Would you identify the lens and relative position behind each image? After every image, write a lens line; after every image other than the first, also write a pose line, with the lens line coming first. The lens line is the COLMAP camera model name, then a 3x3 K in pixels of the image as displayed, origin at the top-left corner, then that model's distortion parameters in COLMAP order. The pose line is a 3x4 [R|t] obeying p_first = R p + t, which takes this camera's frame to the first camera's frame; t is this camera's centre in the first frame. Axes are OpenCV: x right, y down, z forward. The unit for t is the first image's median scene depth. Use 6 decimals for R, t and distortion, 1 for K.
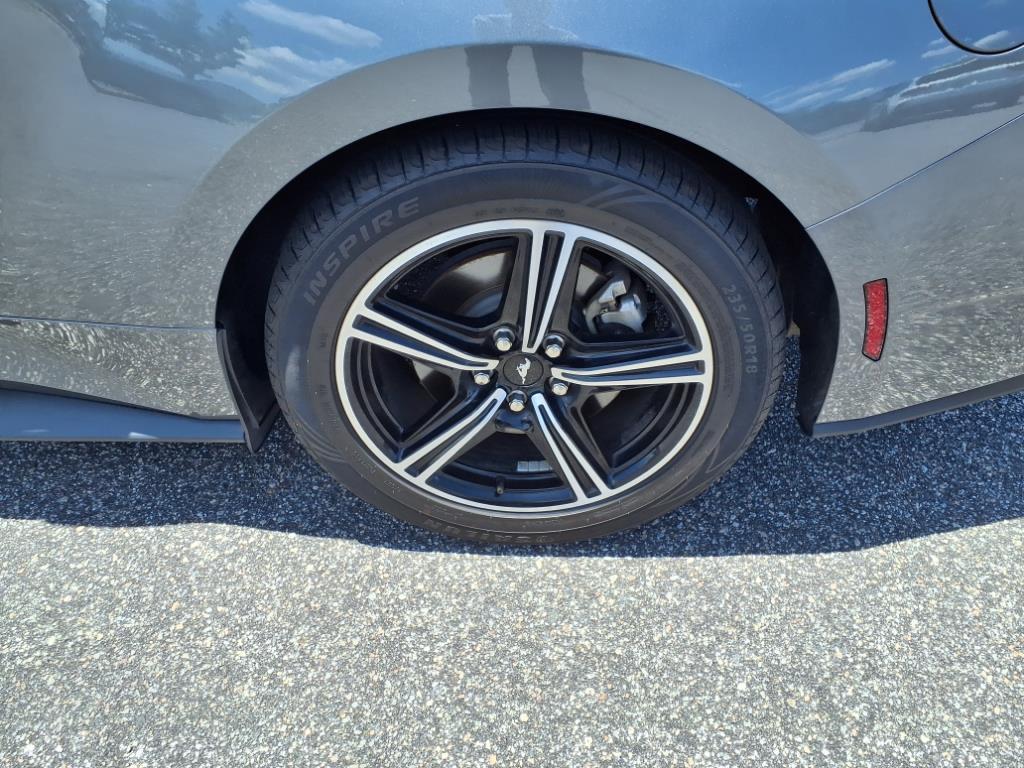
lens RADIAL K [[827.5, 0, 530.1], [0, 827.5, 386.7], [0, 0, 1]] dist [0.004125, 0.000706]
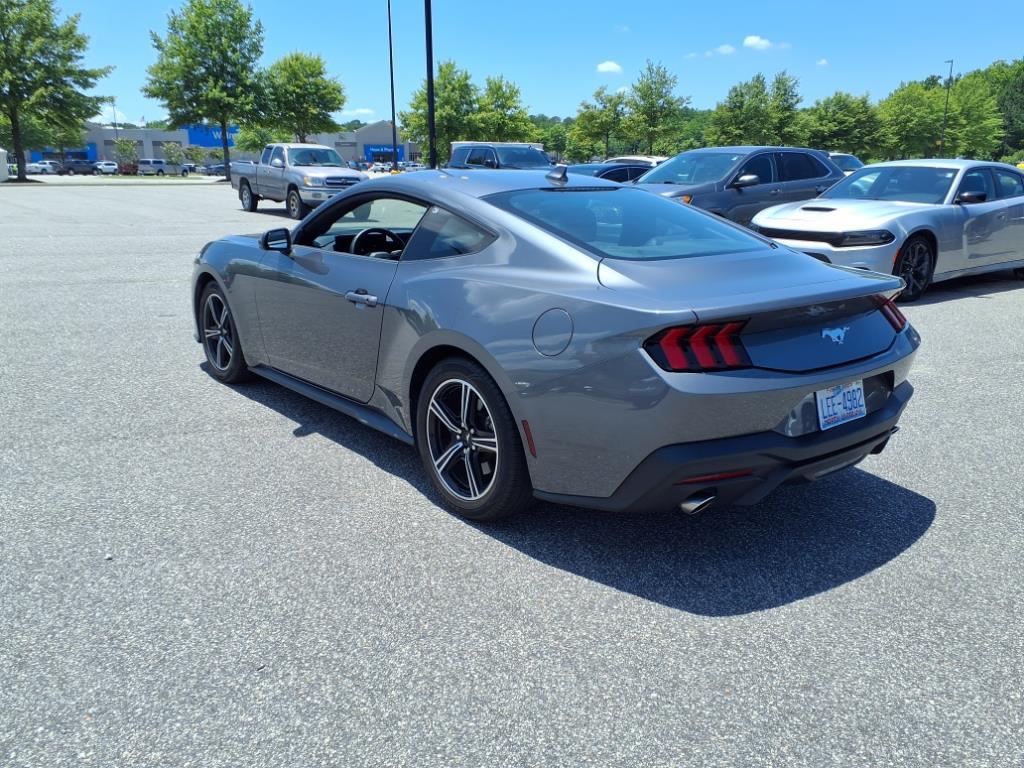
lens RADIAL K [[827.5, 0, 530.1], [0, 827.5, 386.7], [0, 0, 1]] dist [0.004125, 0.000706]
pose [[0.649374, 0.192874, -0.735604, 2.191853], [-0.491588, 0.844493, -0.212538, 0.331525], [0.580220, 0.499631, 0.643206, -0.820270]]
